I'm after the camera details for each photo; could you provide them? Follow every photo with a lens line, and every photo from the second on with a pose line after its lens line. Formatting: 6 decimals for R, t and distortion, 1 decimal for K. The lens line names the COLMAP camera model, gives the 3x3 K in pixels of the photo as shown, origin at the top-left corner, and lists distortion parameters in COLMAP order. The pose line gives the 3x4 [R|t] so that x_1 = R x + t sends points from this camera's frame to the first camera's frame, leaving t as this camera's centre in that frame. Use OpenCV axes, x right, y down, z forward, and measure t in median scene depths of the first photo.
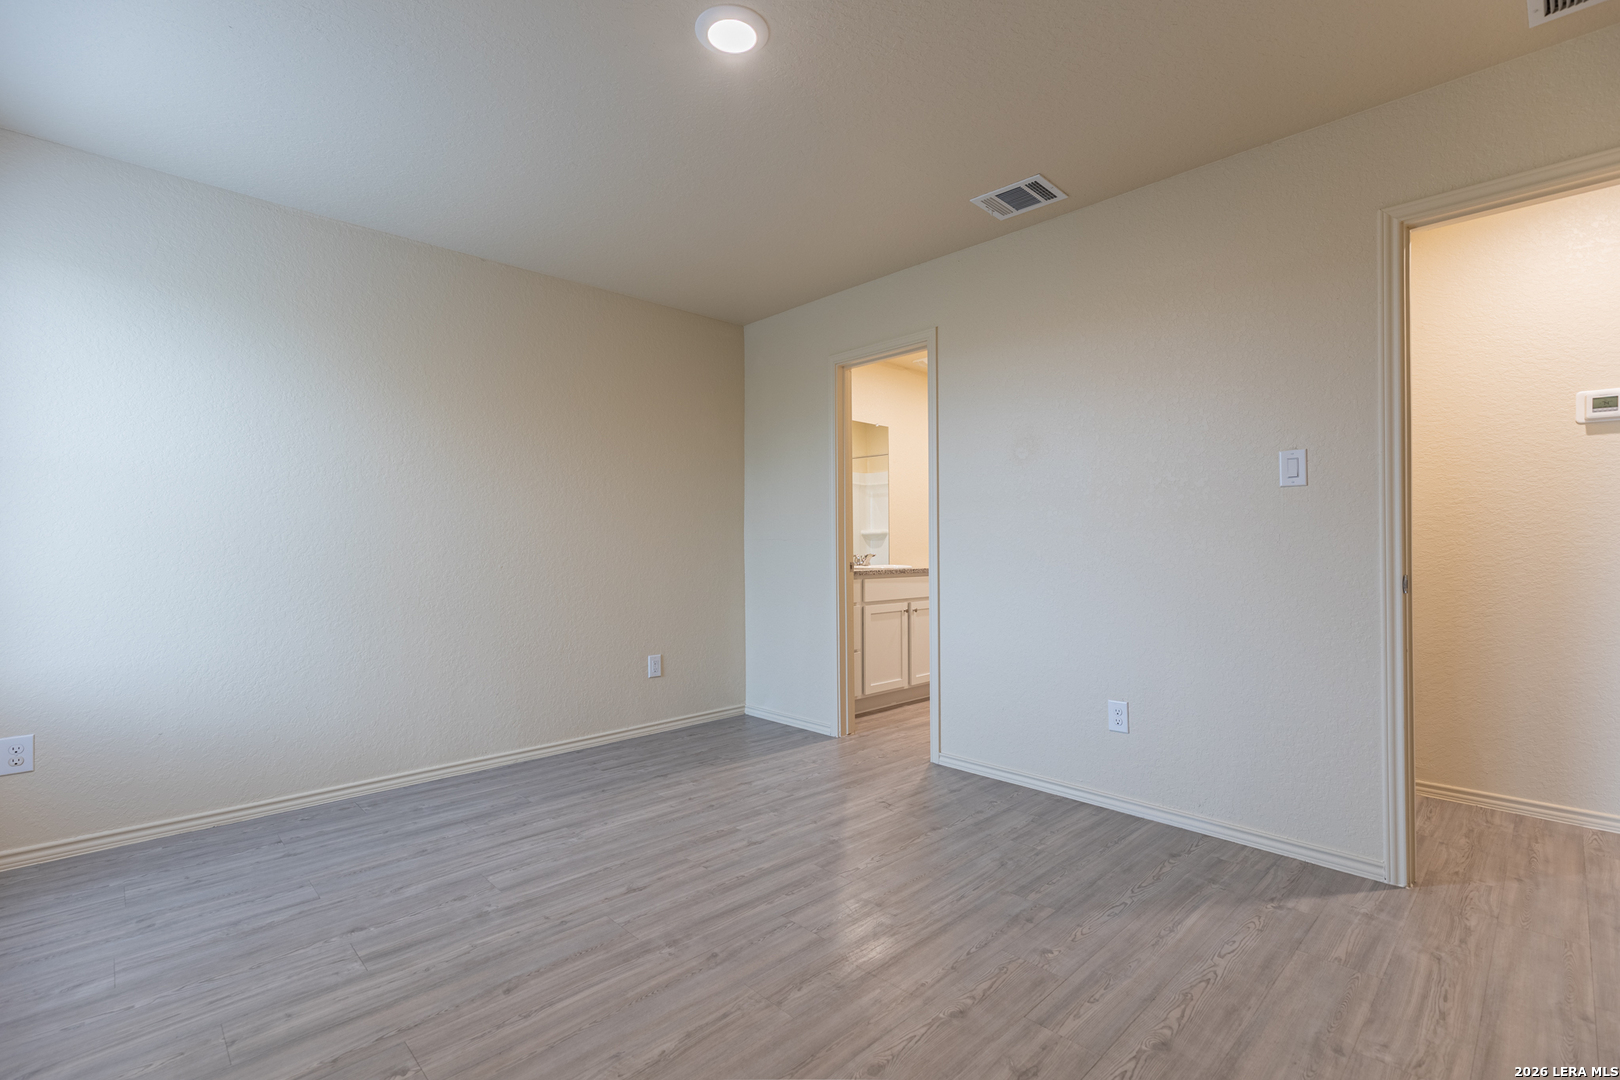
lens RADIAL K [[728.1, 0, 814.1], [0, 728.1, 544.1], [0, 0, 1]] dist [0.013600, -0.002322]
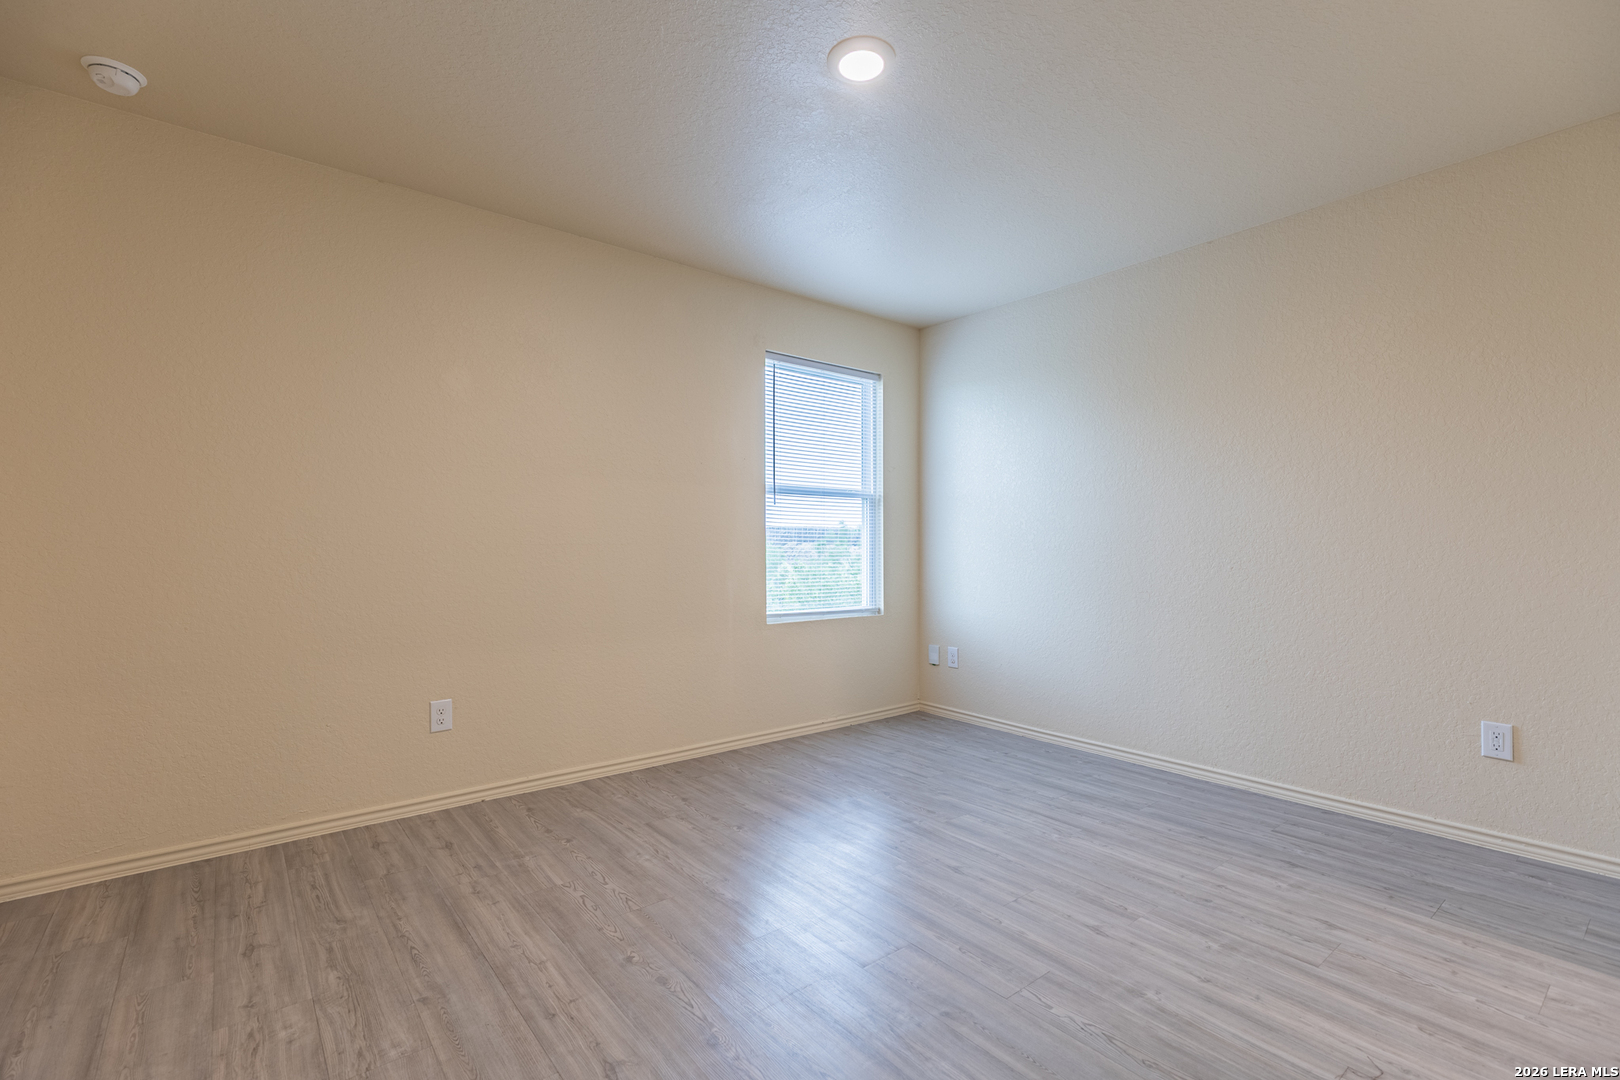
lens RADIAL K [[728.1, 0, 814.9], [0, 728.1, 543.7], [0, 0, 1]] dist [0.013600, -0.002322]
pose [[-0.086825, 0.000880, -0.996223, 0.702420], [0.001414, 0.999999, 0.000760, 0.001069], [0.996223, -0.001343, -0.086826, 0.758617]]
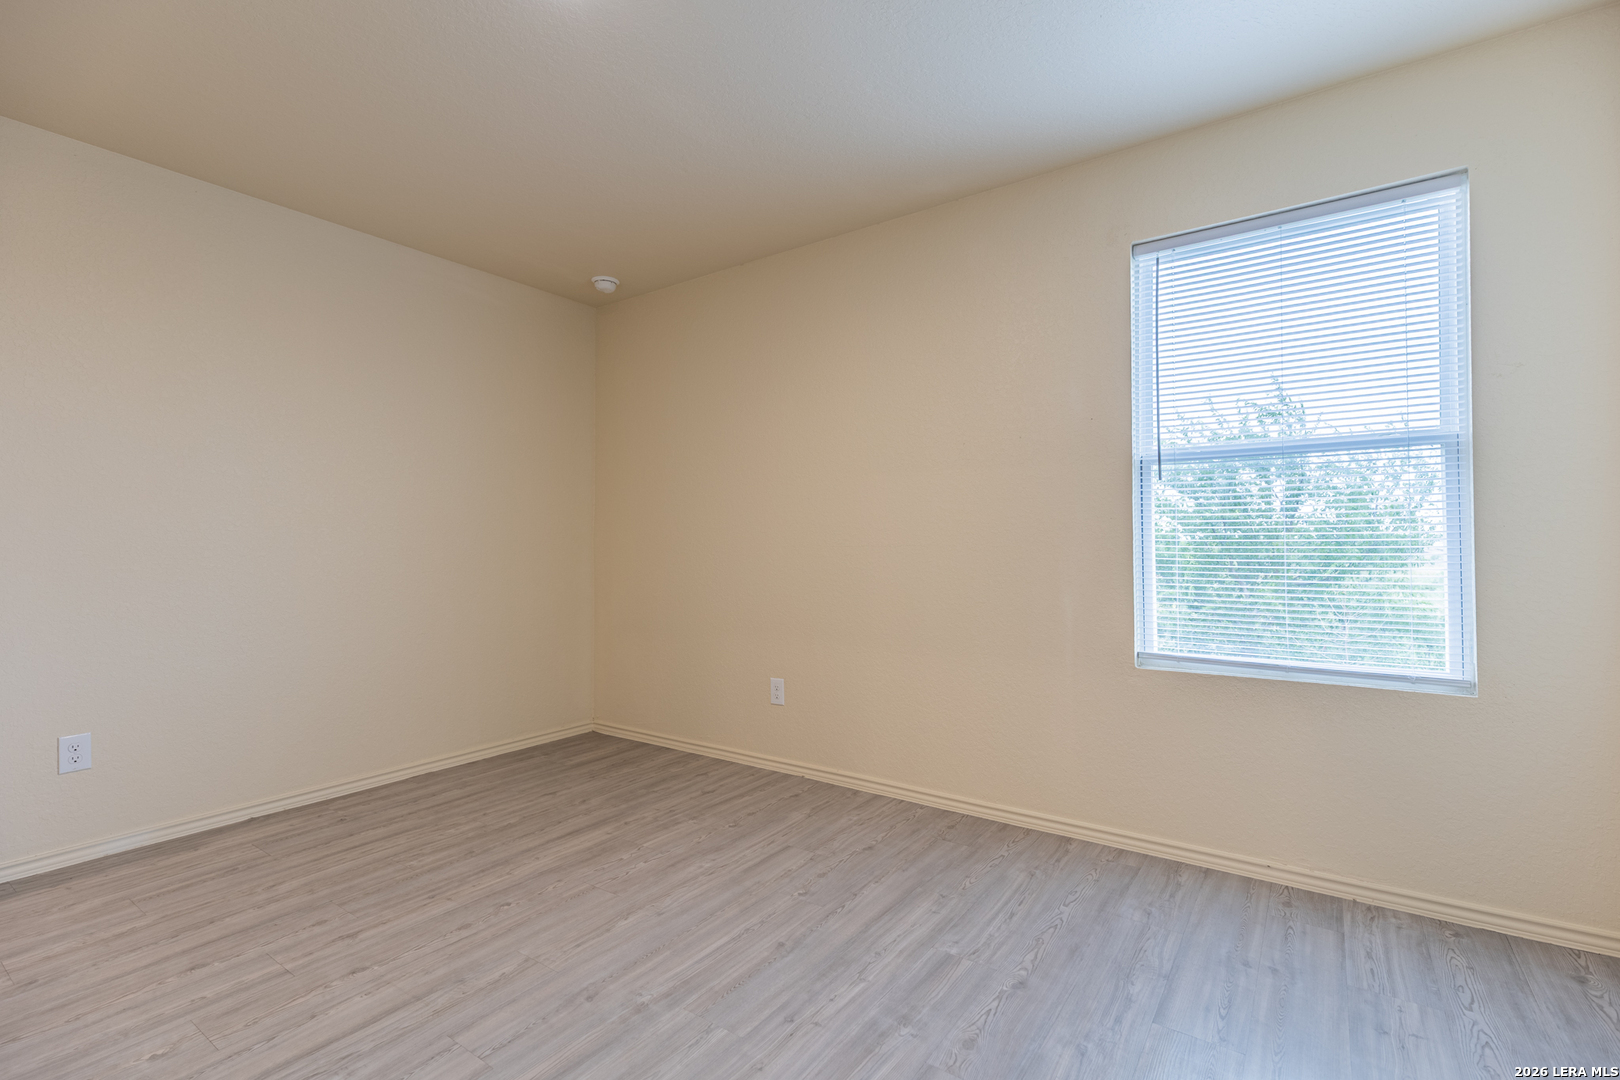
lens RADIAL K [[728.1, 0, 816.1], [0, 728.1, 538.0], [0, 0, 1]] dist [0.013600, -0.002322]
pose [[-0.981870, 0.007769, -0.189397, -0.174967], [0.010363, 0.999866, -0.012708, 0.003969], [0.189273, -0.014441, -0.981818, 1.398400]]
